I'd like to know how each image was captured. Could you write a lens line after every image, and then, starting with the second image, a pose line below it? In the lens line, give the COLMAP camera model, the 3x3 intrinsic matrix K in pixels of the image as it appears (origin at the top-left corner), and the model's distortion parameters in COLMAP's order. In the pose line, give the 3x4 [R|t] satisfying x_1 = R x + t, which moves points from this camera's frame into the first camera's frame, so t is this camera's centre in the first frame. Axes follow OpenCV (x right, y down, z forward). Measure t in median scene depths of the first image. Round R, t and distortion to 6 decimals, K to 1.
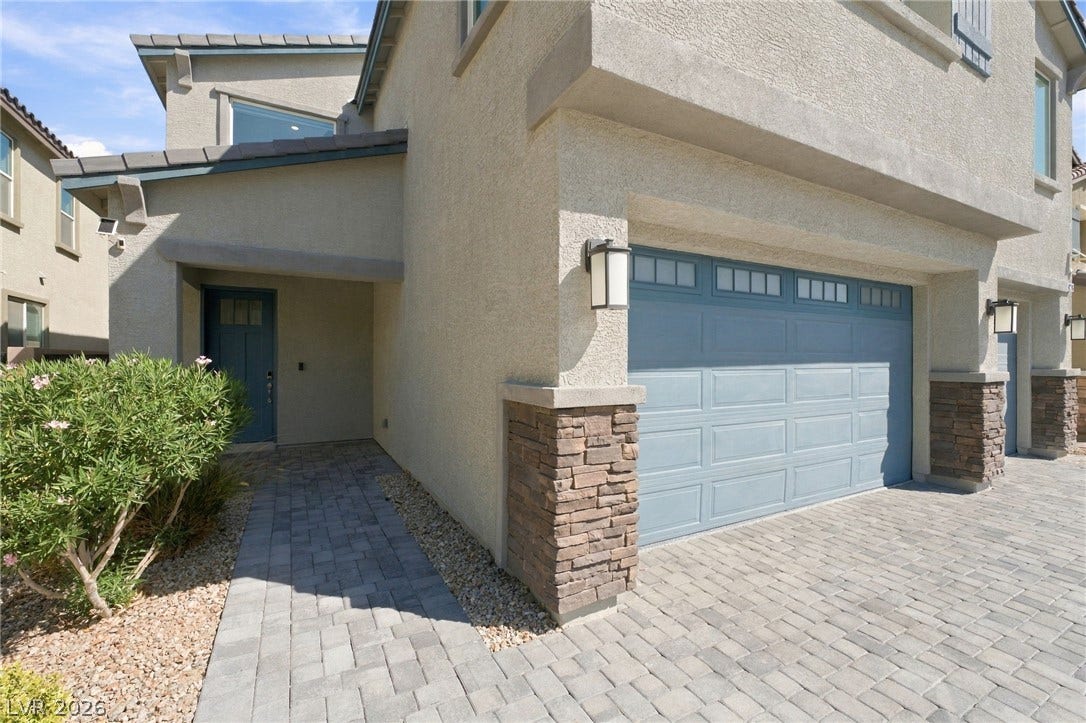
lens RADIAL K [[454.0, 0, 539.8], [0, 454.0, 352.4], [0, 0, 1]] dist [0.001075, 0.000194]
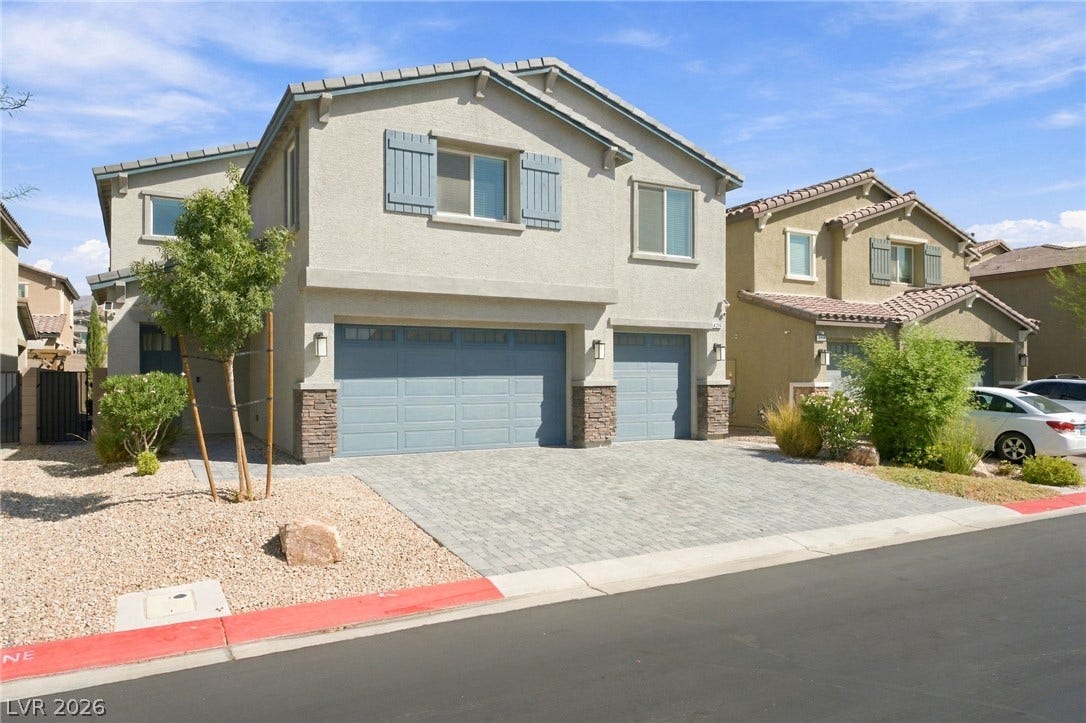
lens RADIAL K [[720.0, 0, 543.0], [0, 720.0, 361.5], [0, 0, 1]] dist [0.017195, -0.000288]
pose [[0.999965, -0.001734, 0.008227, 0.951537], [0.001775, 0.999986, -0.005014, -0.022509], [-0.008218, 0.005029, 0.999954, -2.273817]]
